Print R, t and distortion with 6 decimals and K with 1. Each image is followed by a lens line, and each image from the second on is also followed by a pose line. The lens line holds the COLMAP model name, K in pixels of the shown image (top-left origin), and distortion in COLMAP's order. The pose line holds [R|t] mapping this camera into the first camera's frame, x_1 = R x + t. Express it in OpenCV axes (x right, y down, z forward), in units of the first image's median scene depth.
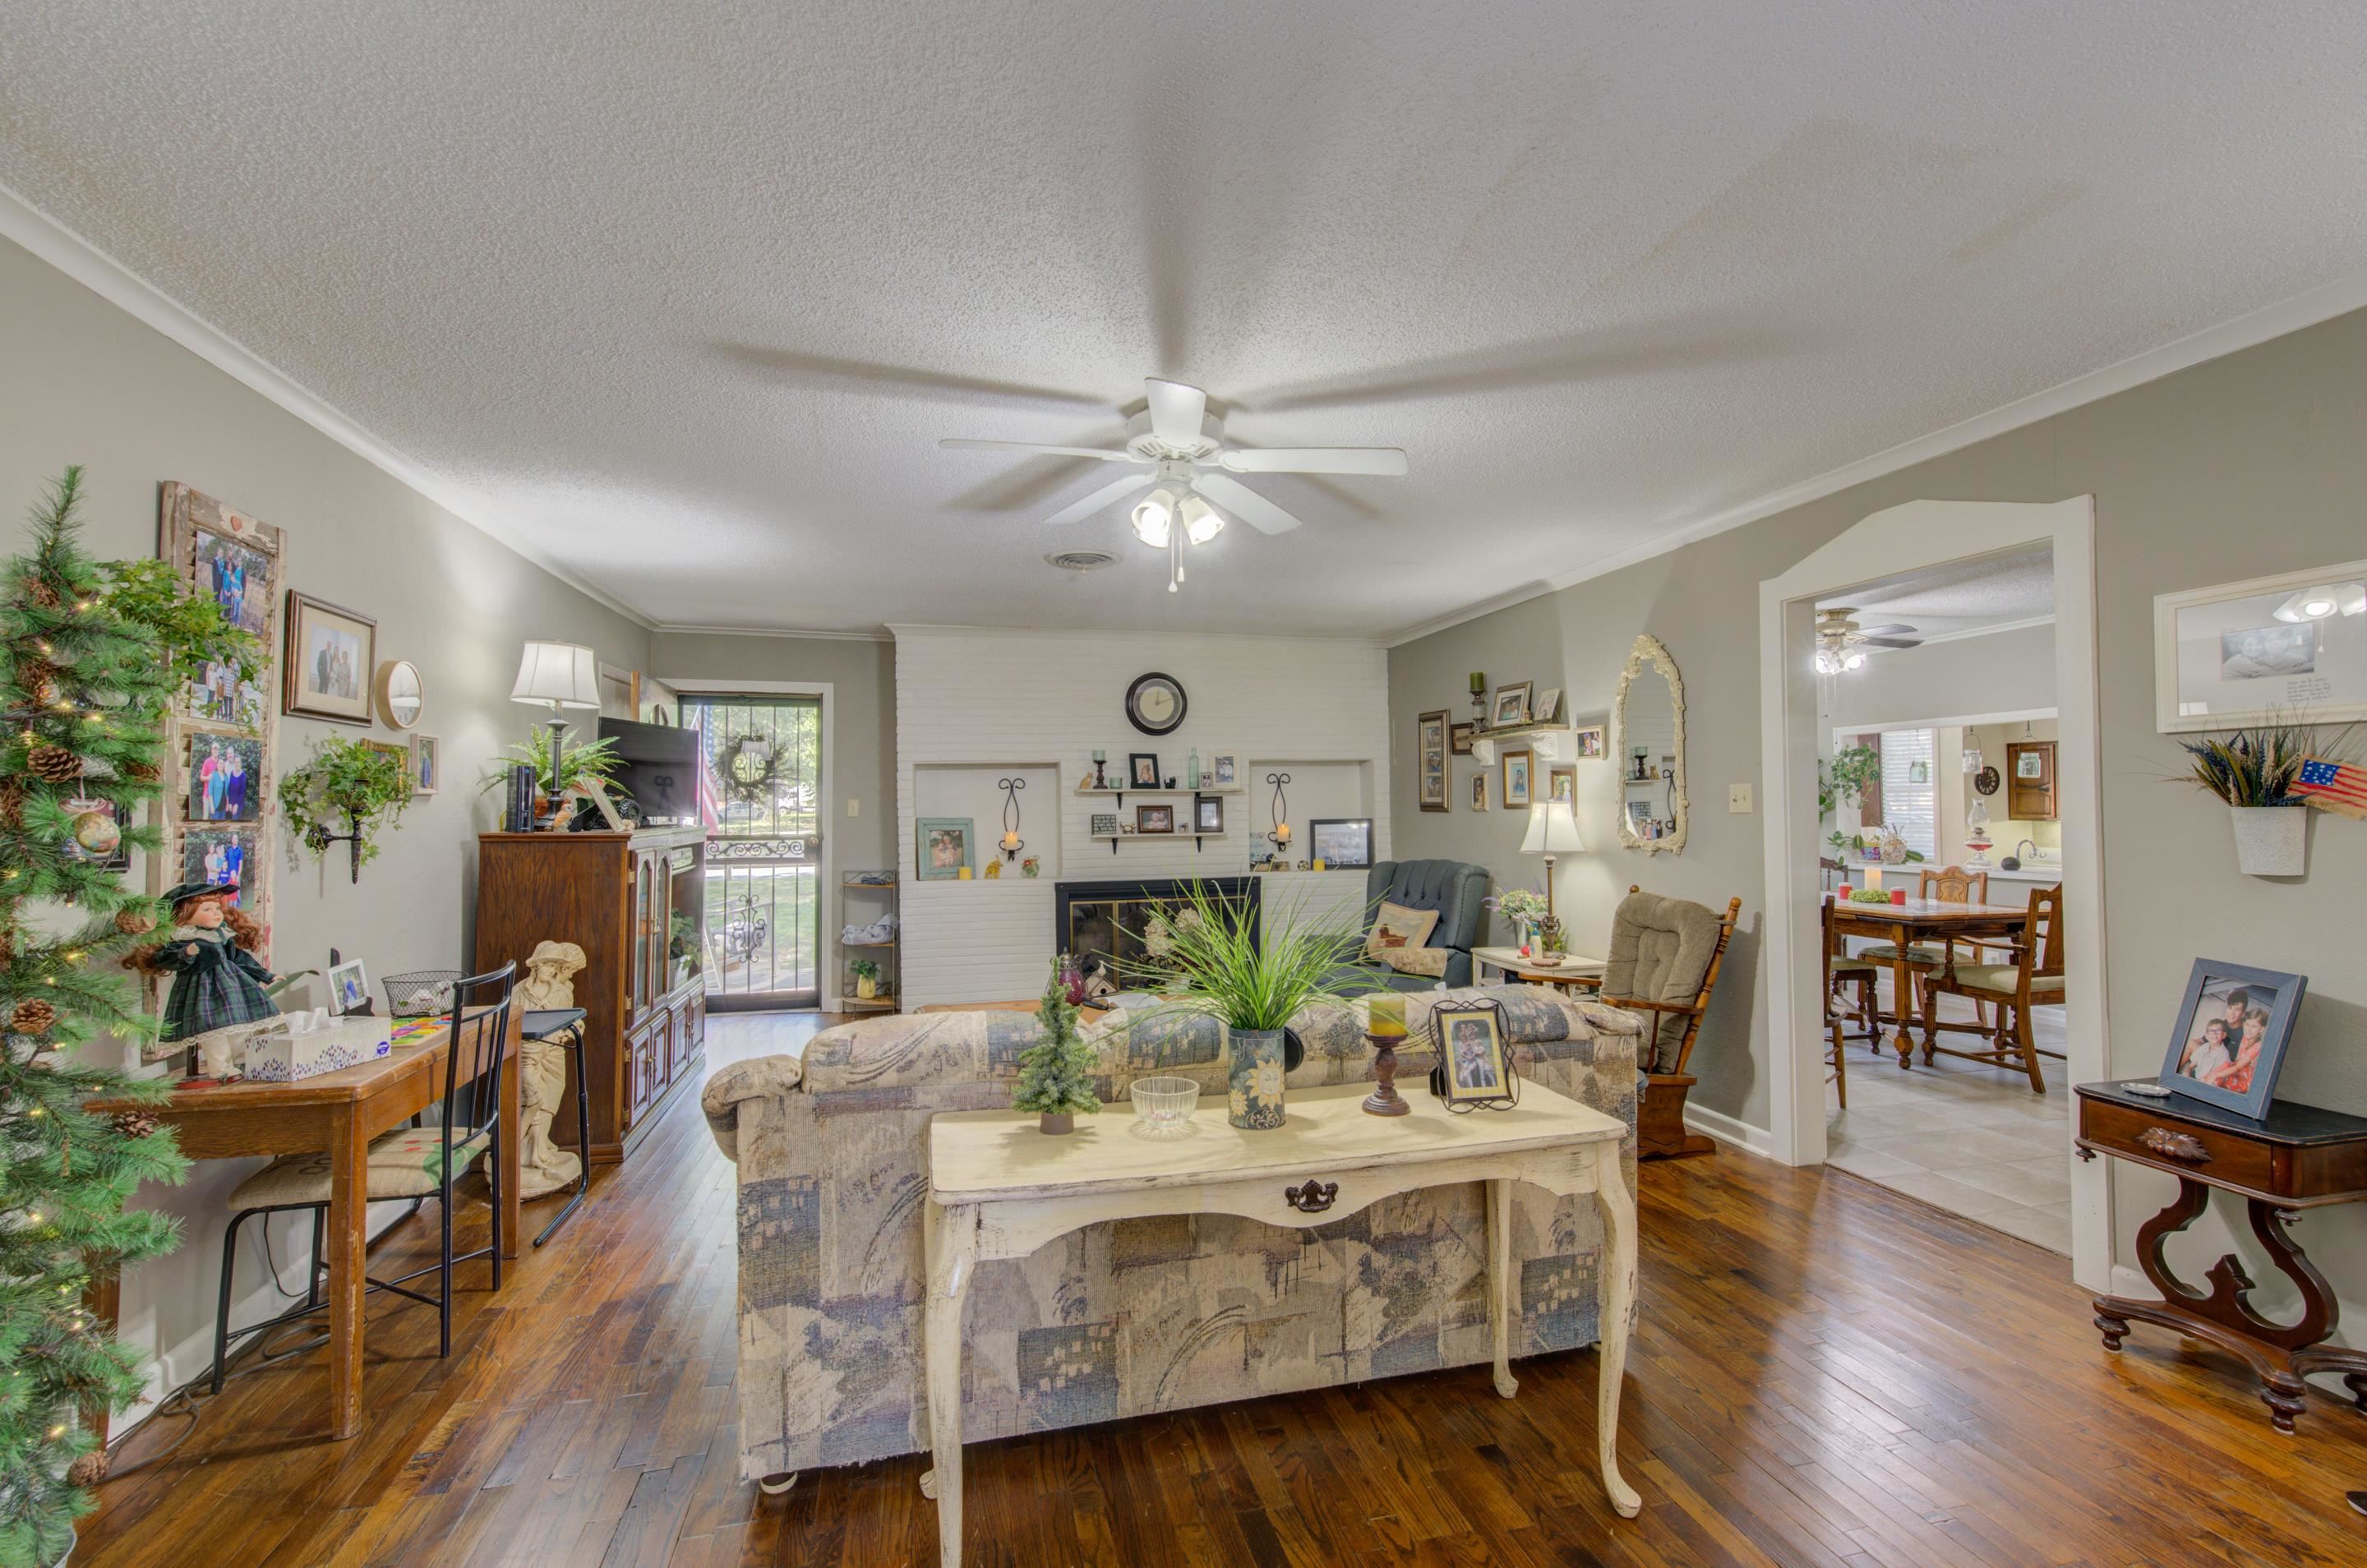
lens RADIAL K [[1001.5, 0, 1185.0], [0, 1001.5, 783.8], [0, 0, 1]] dist [-0.003415, -0.000193]
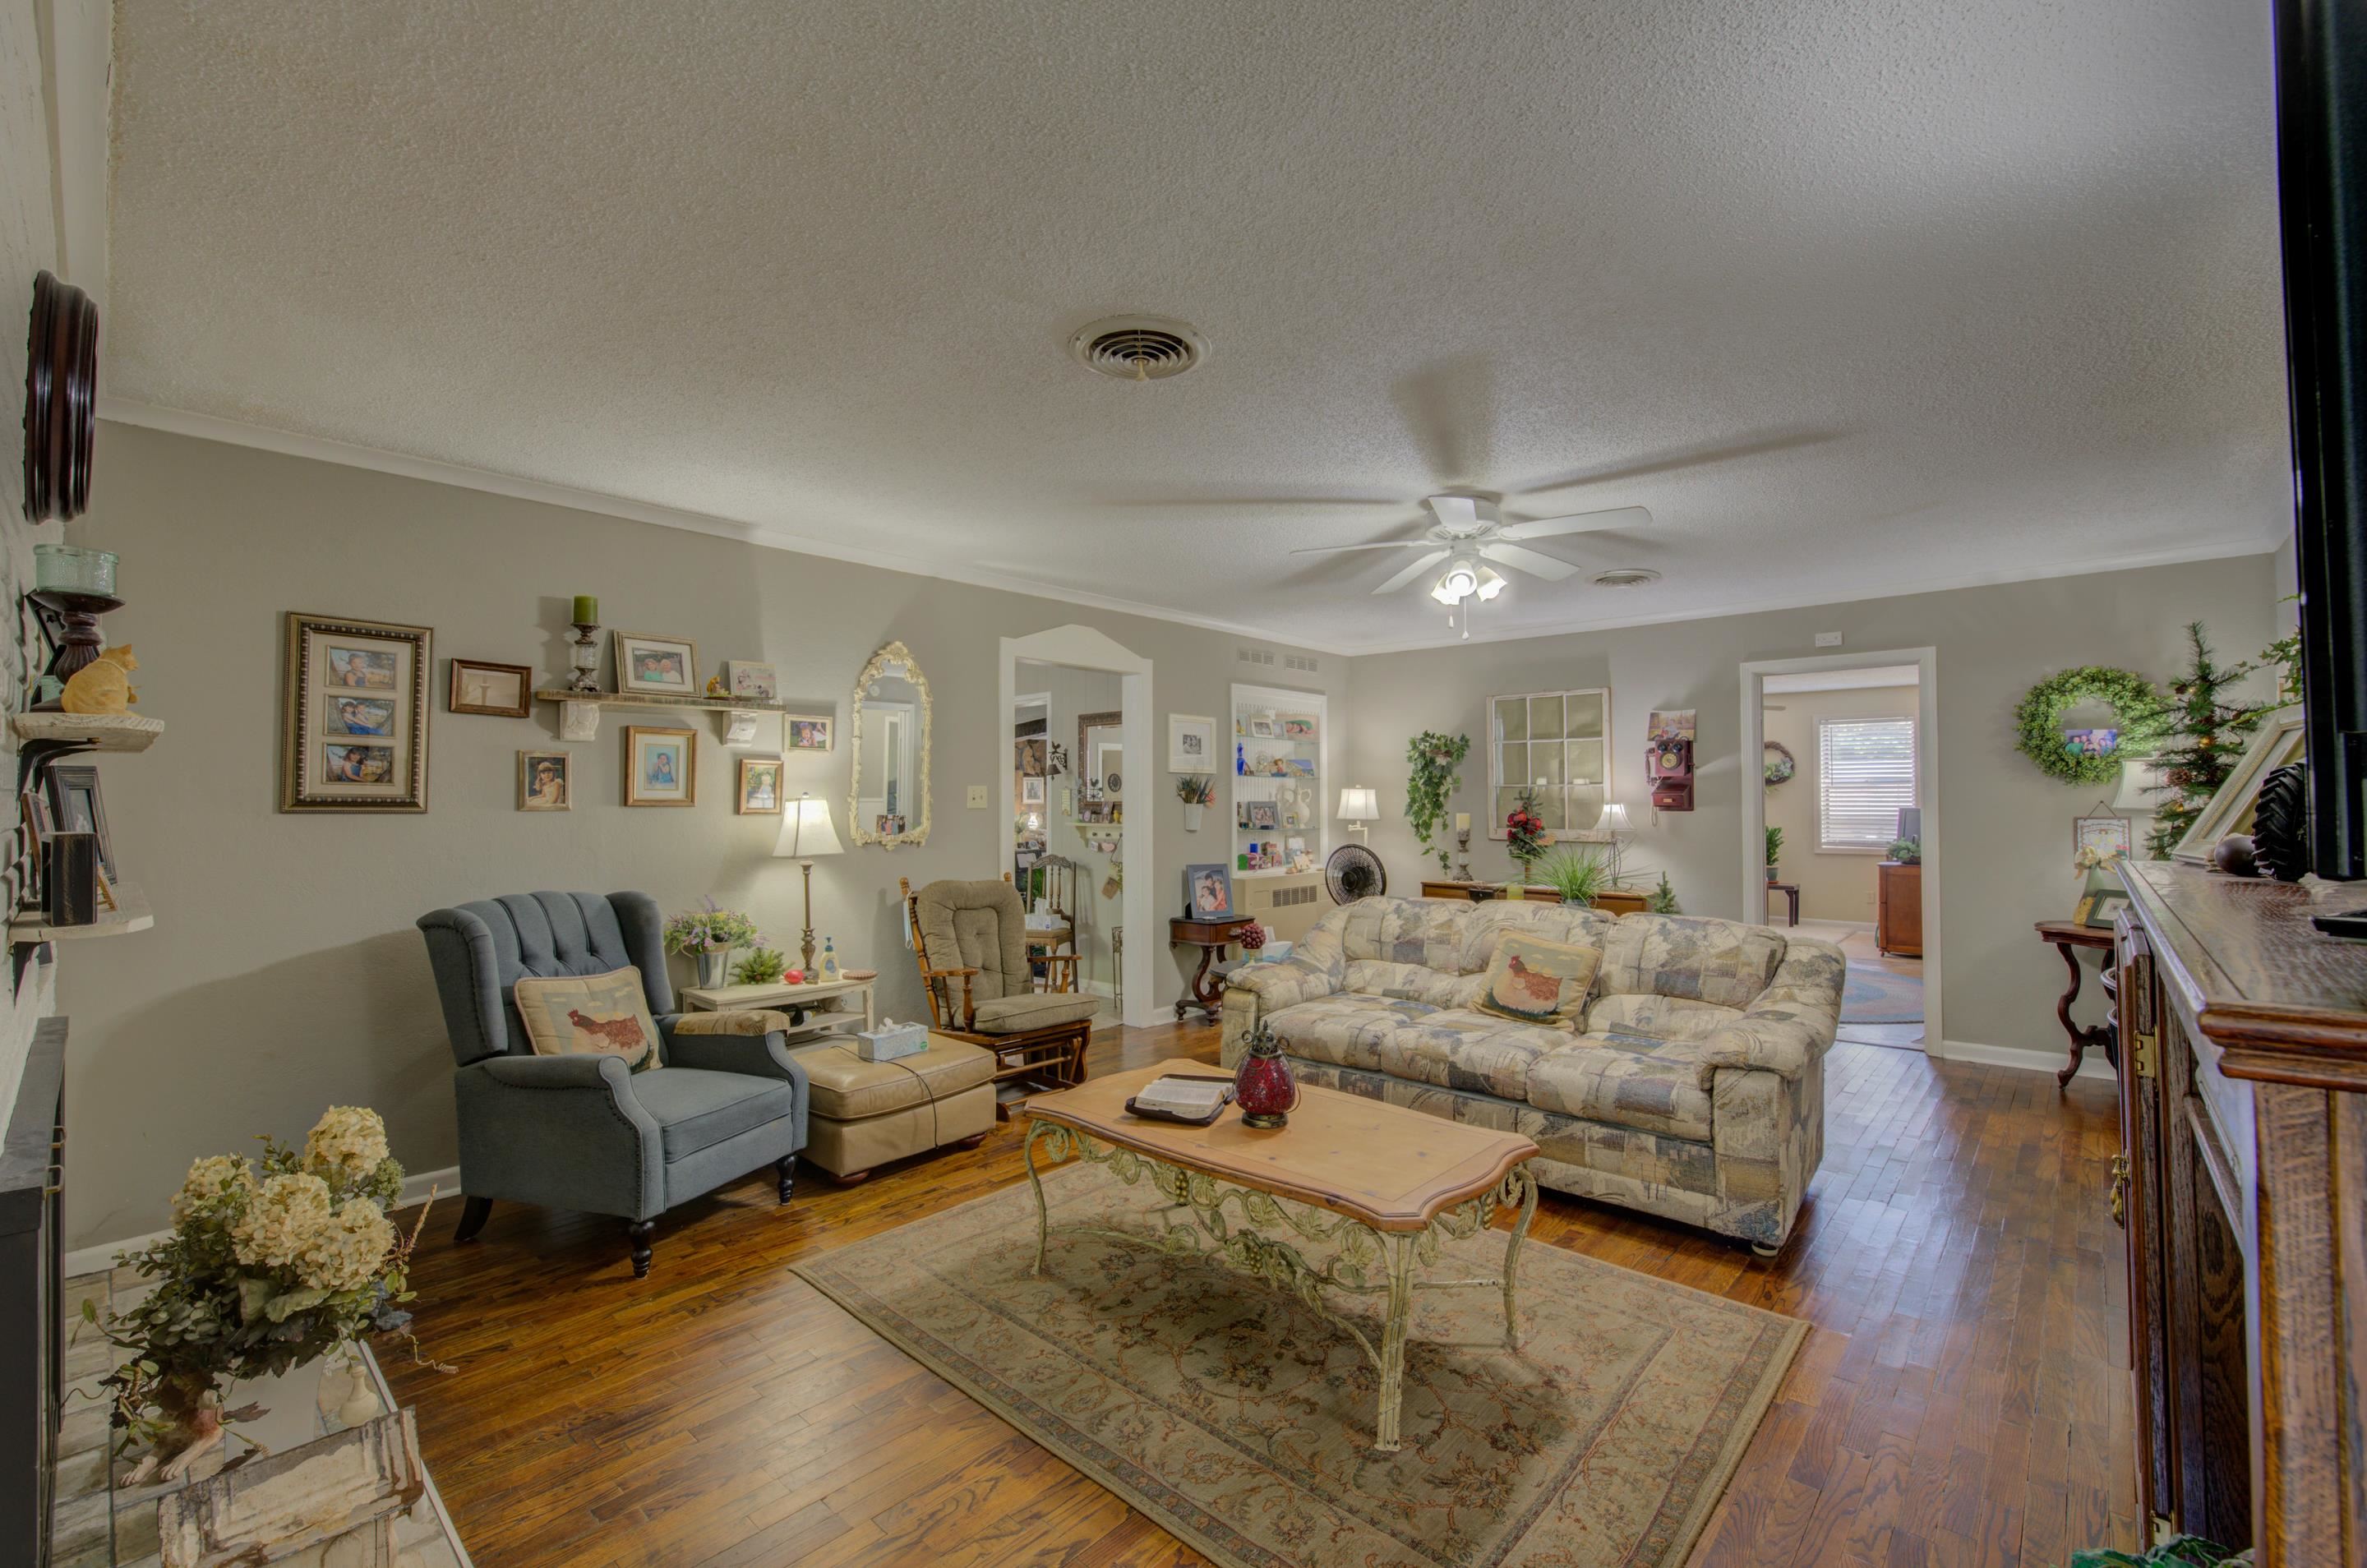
lens RADIAL K [[1001.5, 0, 1188.4], [0, 1001.5, 776.9], [0, 0, 1]] dist [-0.003415, -0.000193]
pose [[-0.542959, 0.024431, 0.839404, -0.345819], [-0.016566, 0.999071, -0.039794, 0.018262], [-0.839596, -0.035512, -0.542050, 0.763076]]
